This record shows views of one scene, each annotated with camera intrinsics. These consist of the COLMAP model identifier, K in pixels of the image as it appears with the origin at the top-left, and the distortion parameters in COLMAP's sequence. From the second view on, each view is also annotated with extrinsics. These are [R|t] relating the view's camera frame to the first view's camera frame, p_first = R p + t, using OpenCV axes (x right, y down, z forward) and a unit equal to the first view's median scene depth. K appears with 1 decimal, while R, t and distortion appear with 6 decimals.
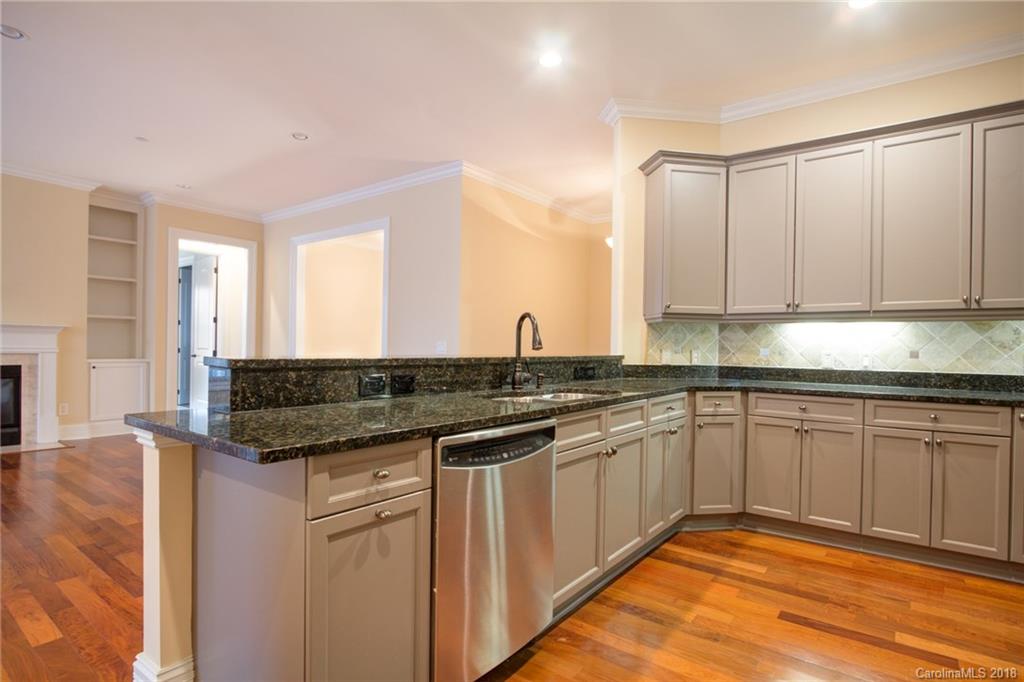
lens RADIAL K [[531.1, 0, 516.8], [0, 531.1, 348.4], [0, 0, 1]] dist [0.000159, -0.001883]
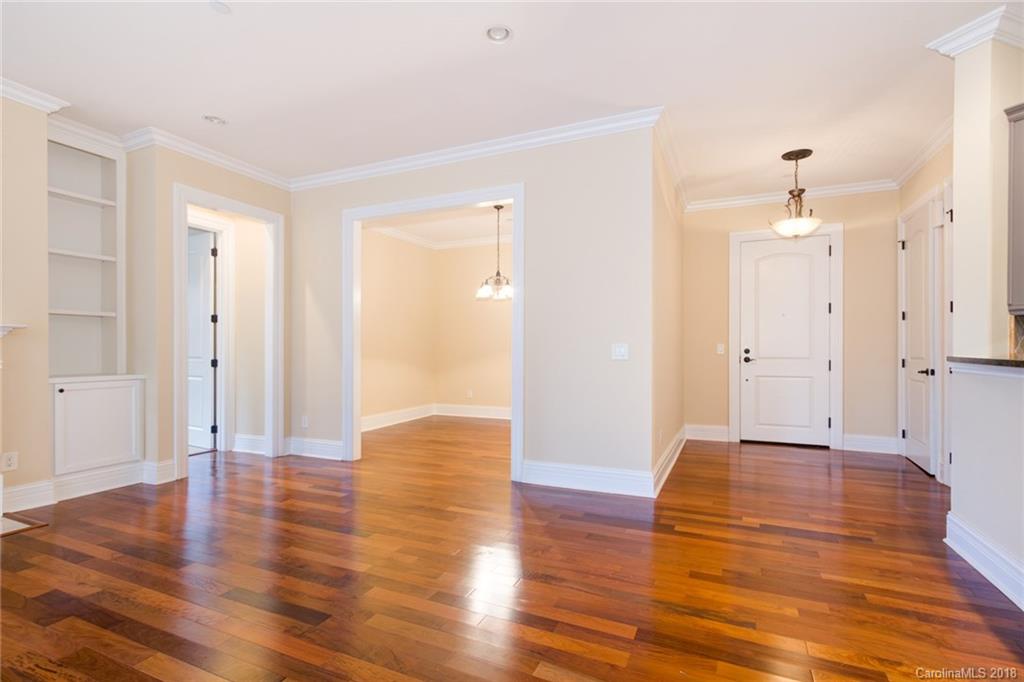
lens RADIAL K [[489.3, 0, 516.7], [0, 489.3, 348.6], [0, 0, 1]] dist [0.010826, 0.002773]
pose [[0.974812, -0.014702, 0.222543, -0.403123], [0.015039, 0.999887, 0.000181, -0.007040], [-0.222521, 0.003171, 0.974923, 0.305076]]
